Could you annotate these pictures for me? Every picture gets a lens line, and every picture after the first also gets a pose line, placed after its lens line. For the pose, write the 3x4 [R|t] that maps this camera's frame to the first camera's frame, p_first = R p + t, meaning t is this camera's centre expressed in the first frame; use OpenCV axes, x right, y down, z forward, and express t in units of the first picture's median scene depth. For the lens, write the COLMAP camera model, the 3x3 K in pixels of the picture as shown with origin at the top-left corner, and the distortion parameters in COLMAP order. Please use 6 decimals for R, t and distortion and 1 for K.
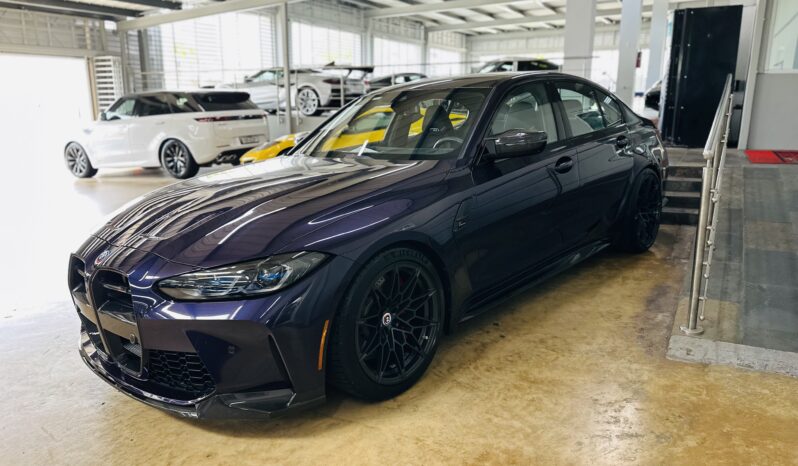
lens RADIAL K [[539.3, 0, 397.7], [0, 539.3, 261.9], [0, 0, 1]] dist [-0.000231, -0.023201]
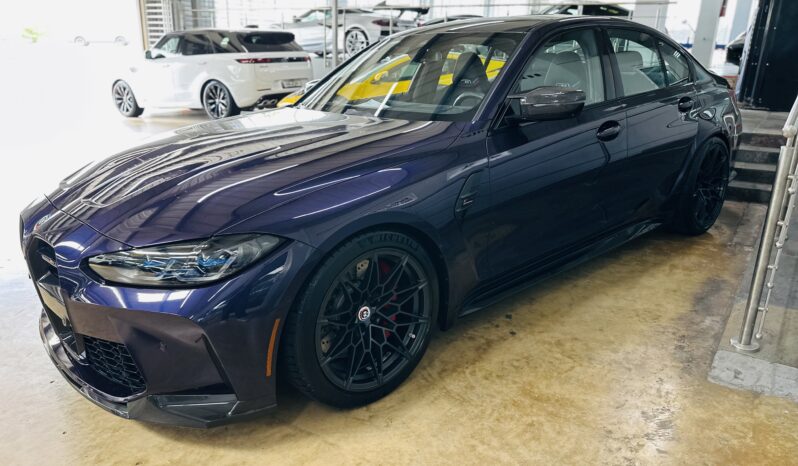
lens RADIAL K [[539.3, 0, 397.7], [0, 539.3, 261.9], [0, 0, 1]] dist [-0.000231, -0.023201]
pose [[0.993993, 0.062948, -0.089532, 0.072080], [-0.054467, 0.994061, 0.094213, -0.039904], [0.094931, -0.088771, 0.991518, 0.125699]]
